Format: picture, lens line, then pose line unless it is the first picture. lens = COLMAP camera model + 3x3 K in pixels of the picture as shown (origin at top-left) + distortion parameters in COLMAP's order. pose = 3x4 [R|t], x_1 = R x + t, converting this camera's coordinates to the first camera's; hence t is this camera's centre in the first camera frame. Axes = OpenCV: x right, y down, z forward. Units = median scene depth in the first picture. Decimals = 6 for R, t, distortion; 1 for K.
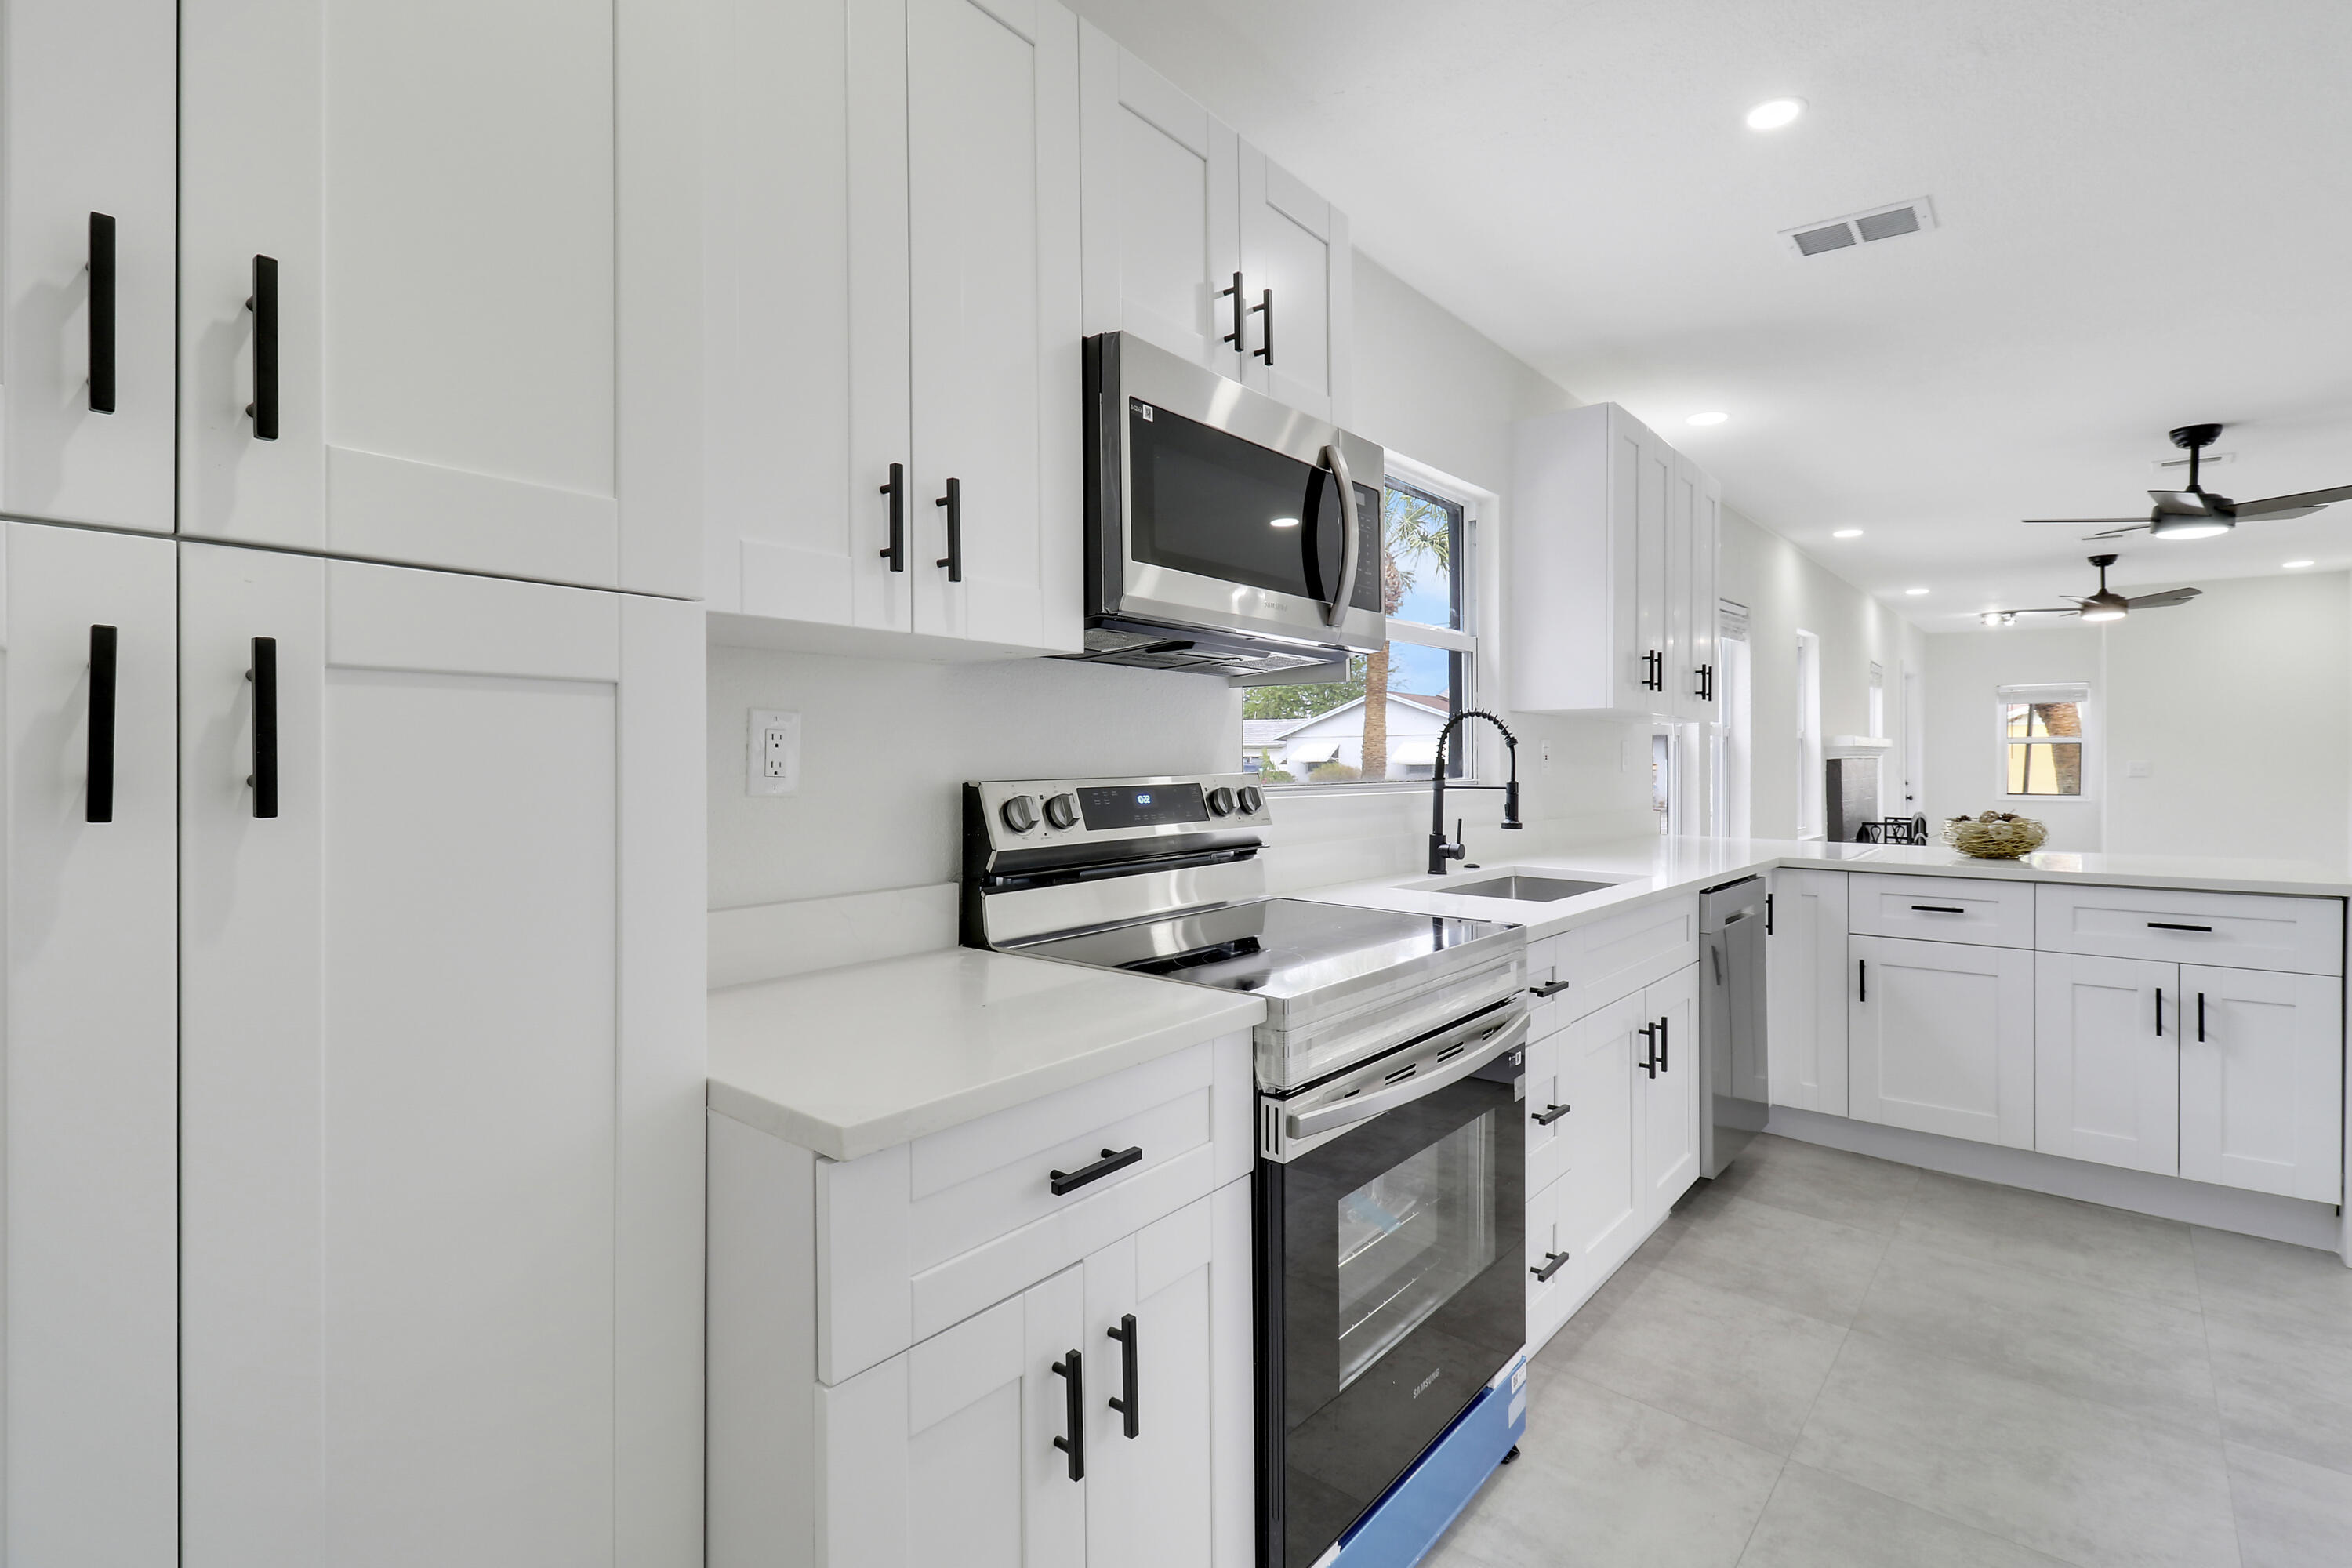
lens RADIAL K [[1107.0, 0, 1182.8], [0, 1107.0, 786.6], [0, 0, 1]] dist [-0.001016, -0.002553]
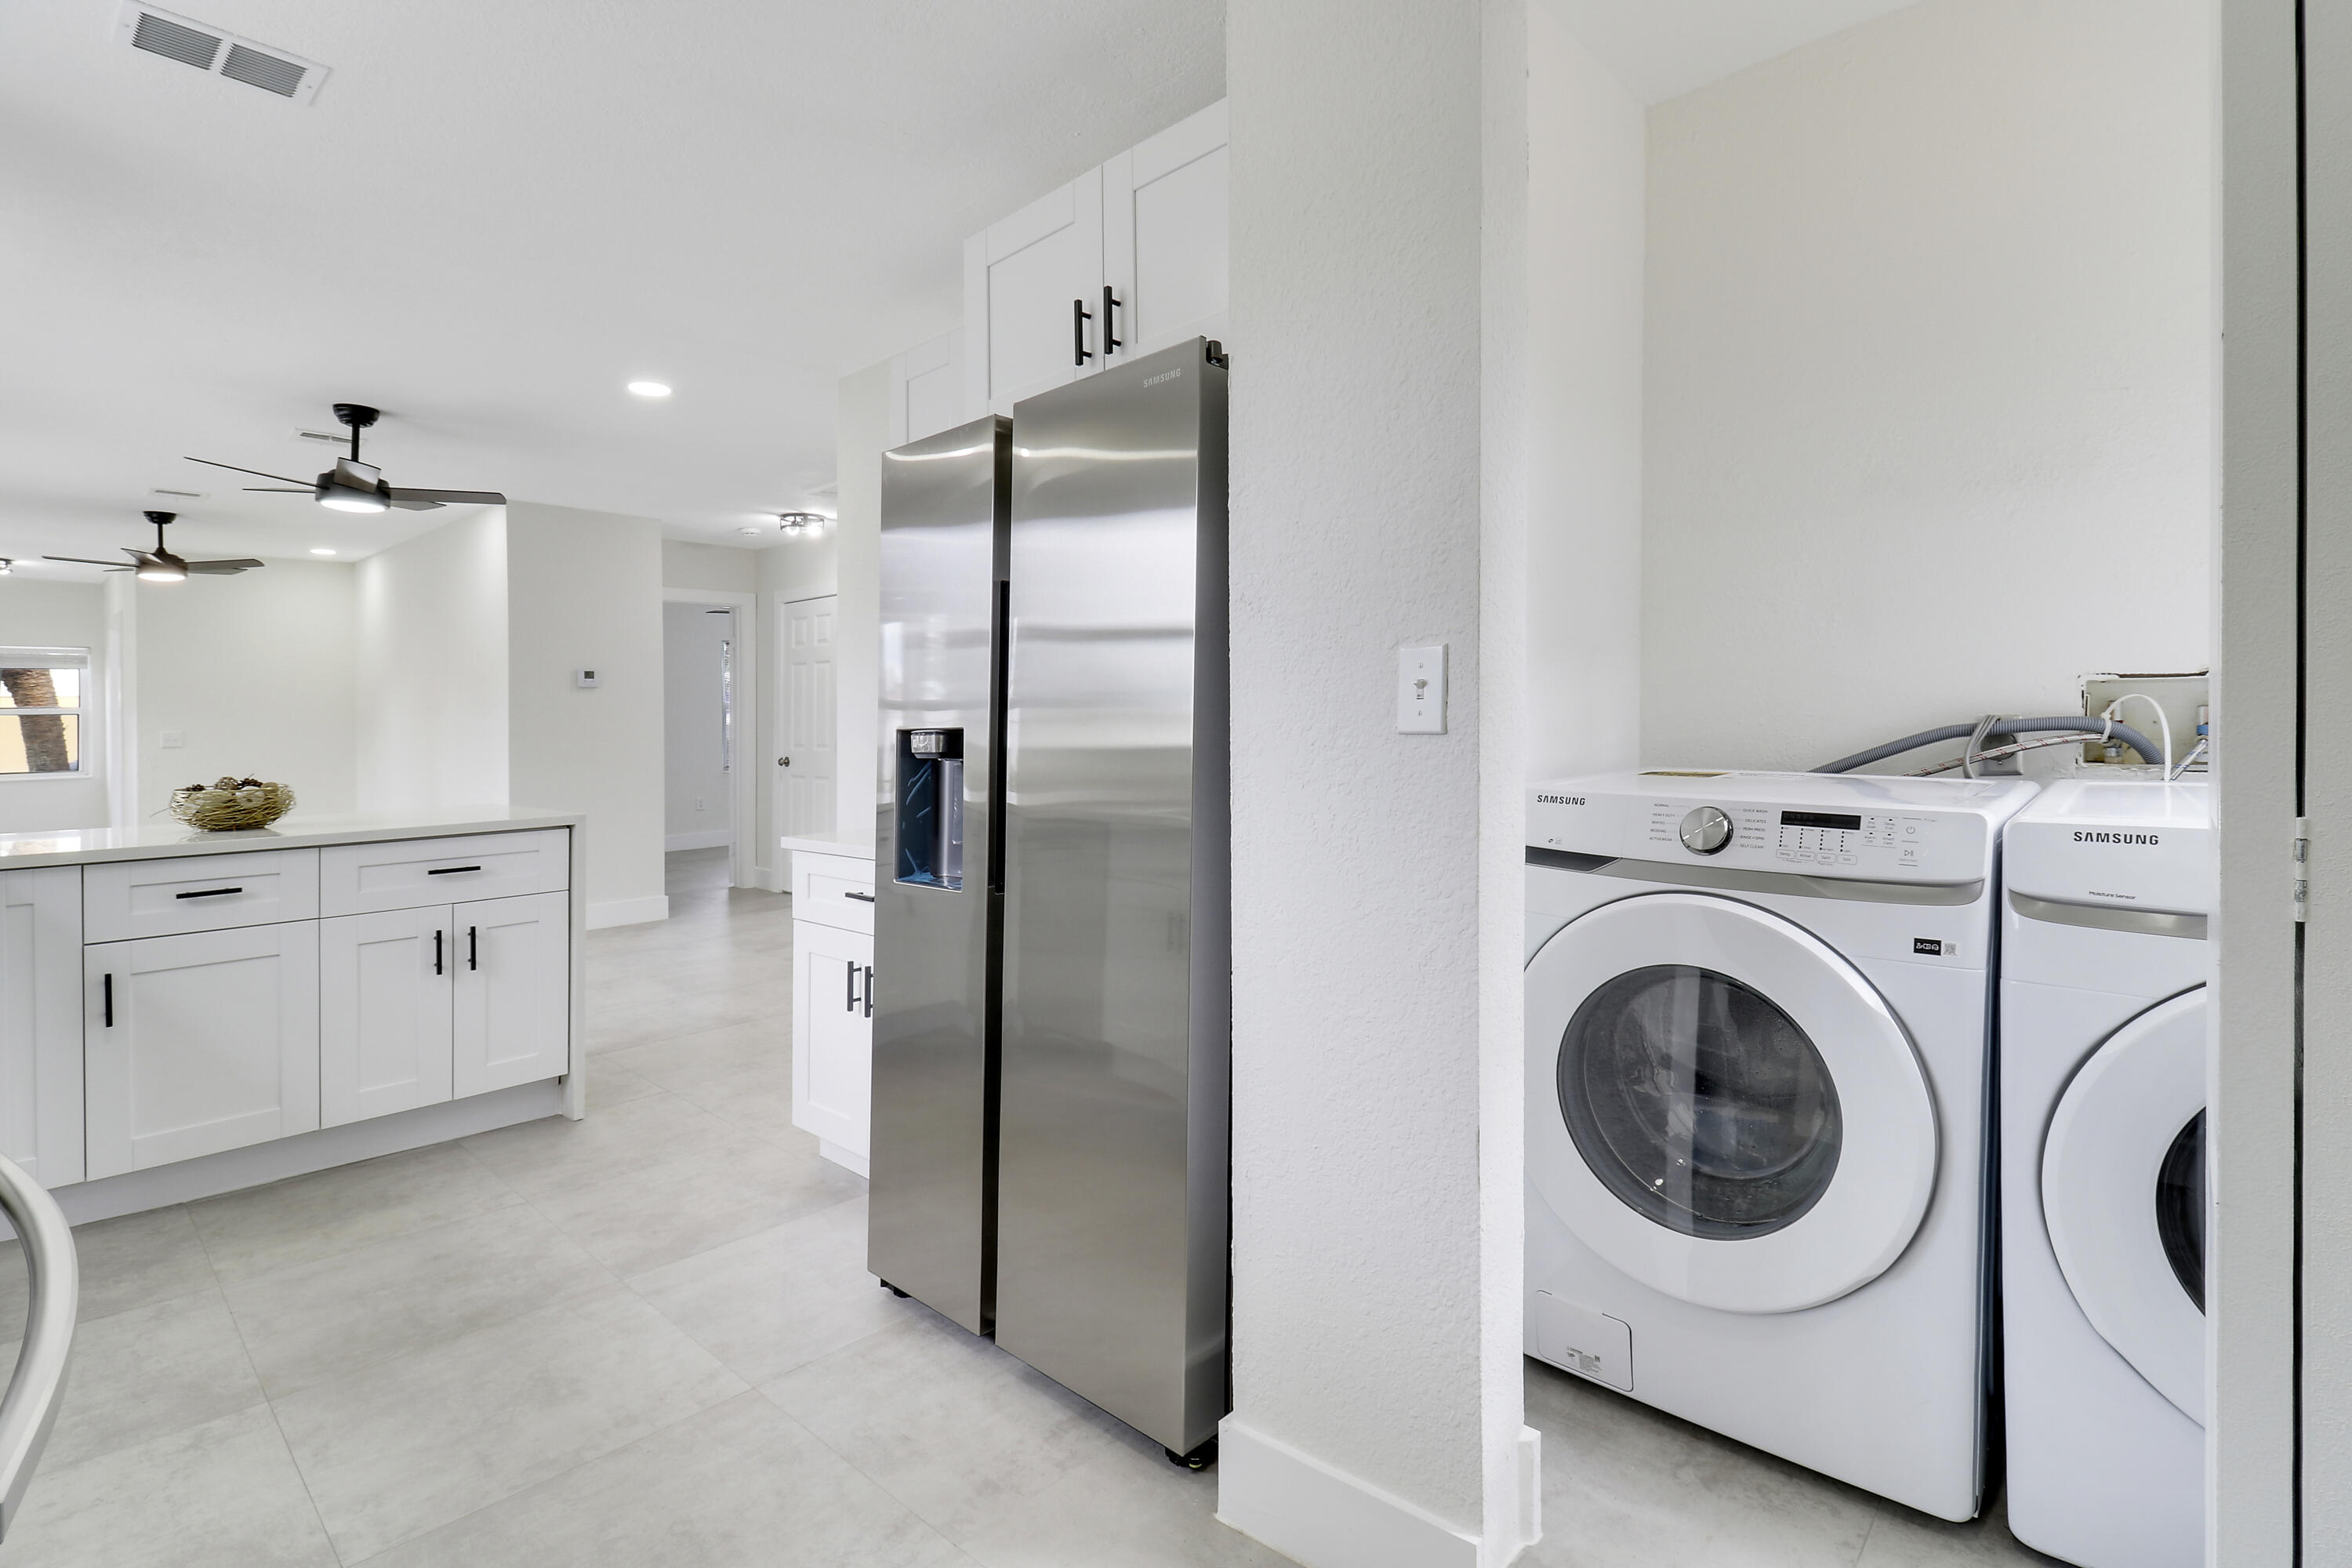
lens RADIAL K [[1107.0, 0, 1137.3], [0, 1107.0, 776.6], [0, 0, 1]] dist [-0.001016, -0.002553]
pose [[0.068747, -0.050219, 0.996369, -0.143918], [0.038659, 0.998116, 0.047640, 0.008746], [-0.996885, 0.035244, 0.070559, 0.261659]]
